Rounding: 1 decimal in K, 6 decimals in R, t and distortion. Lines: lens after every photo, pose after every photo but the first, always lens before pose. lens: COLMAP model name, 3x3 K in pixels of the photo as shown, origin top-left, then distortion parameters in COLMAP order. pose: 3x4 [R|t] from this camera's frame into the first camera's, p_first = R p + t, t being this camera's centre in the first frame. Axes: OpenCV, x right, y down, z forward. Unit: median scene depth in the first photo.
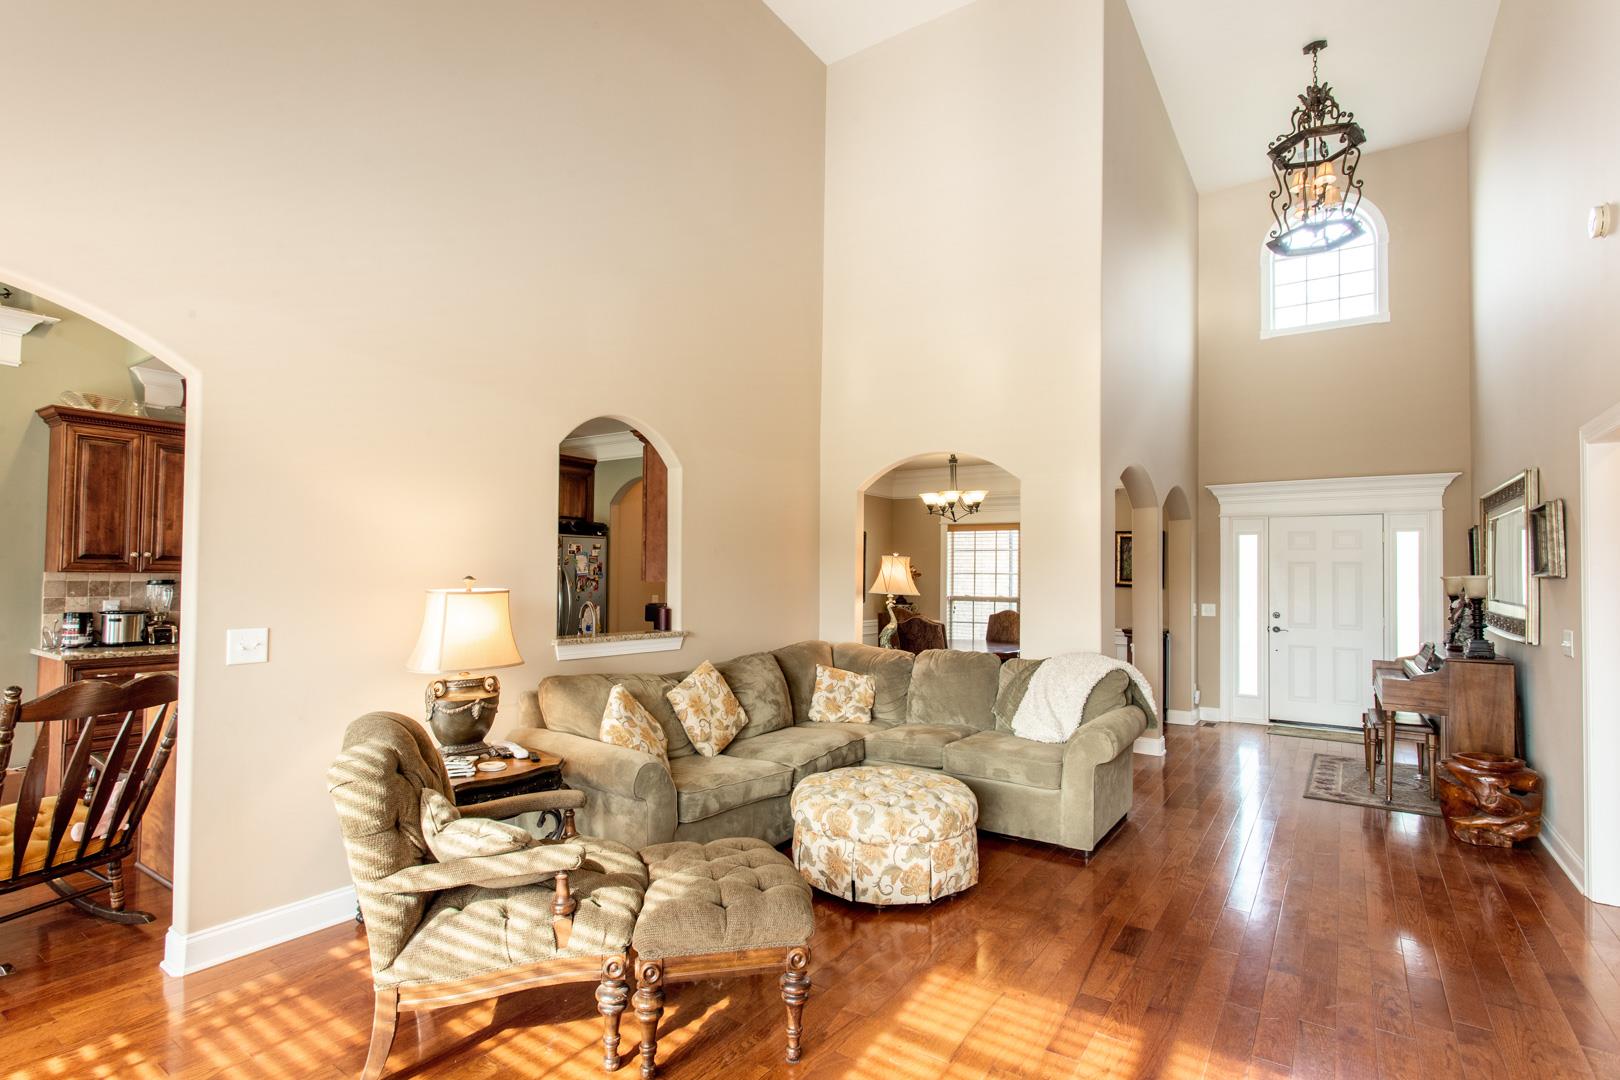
lens RADIAL K [[778.5, 0, 797.8], [0, 778.5, 556.4], [0, 0, 1]] dist [-0.001377, 0.001521]
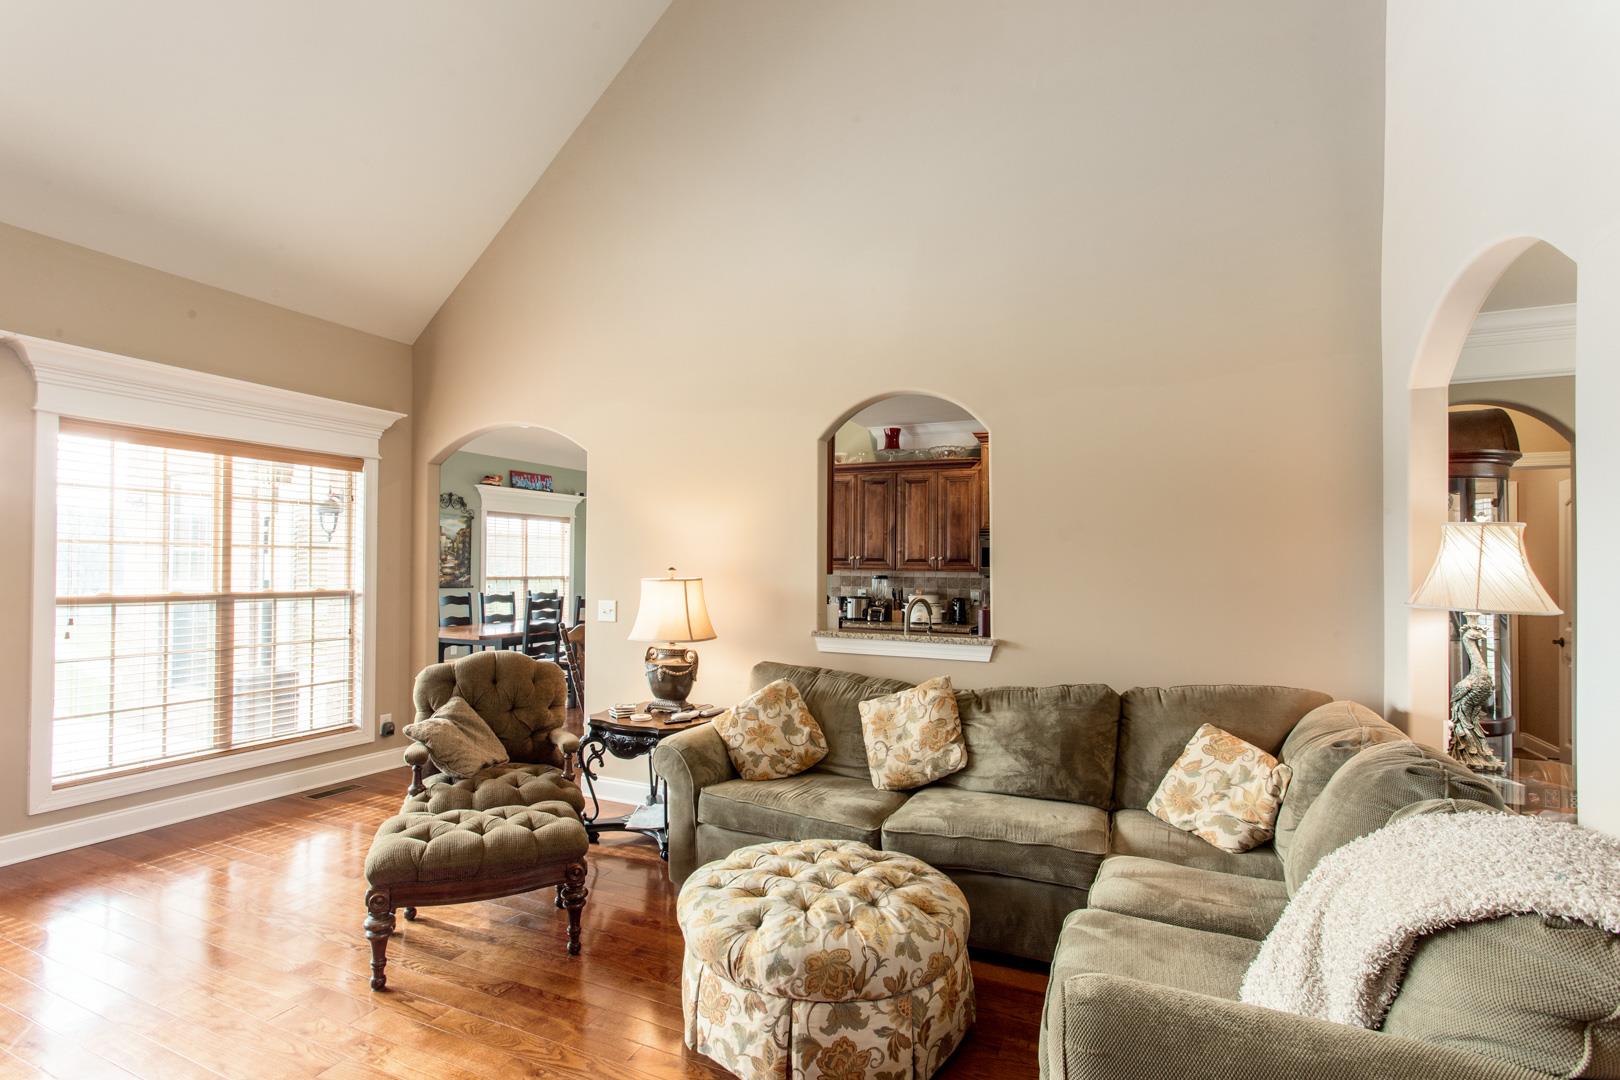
lens RADIAL K [[778.5, 0, 797.8], [0, 778.5, 556.4], [0, 0, 1]] dist [-0.001377, 0.001521]
pose [[0.174077, -0.025253, -0.984408, 0.628582], [0.018037, 0.999585, -0.022453, 0.028941], [0.984567, -0.013848, 0.174461, 0.720782]]
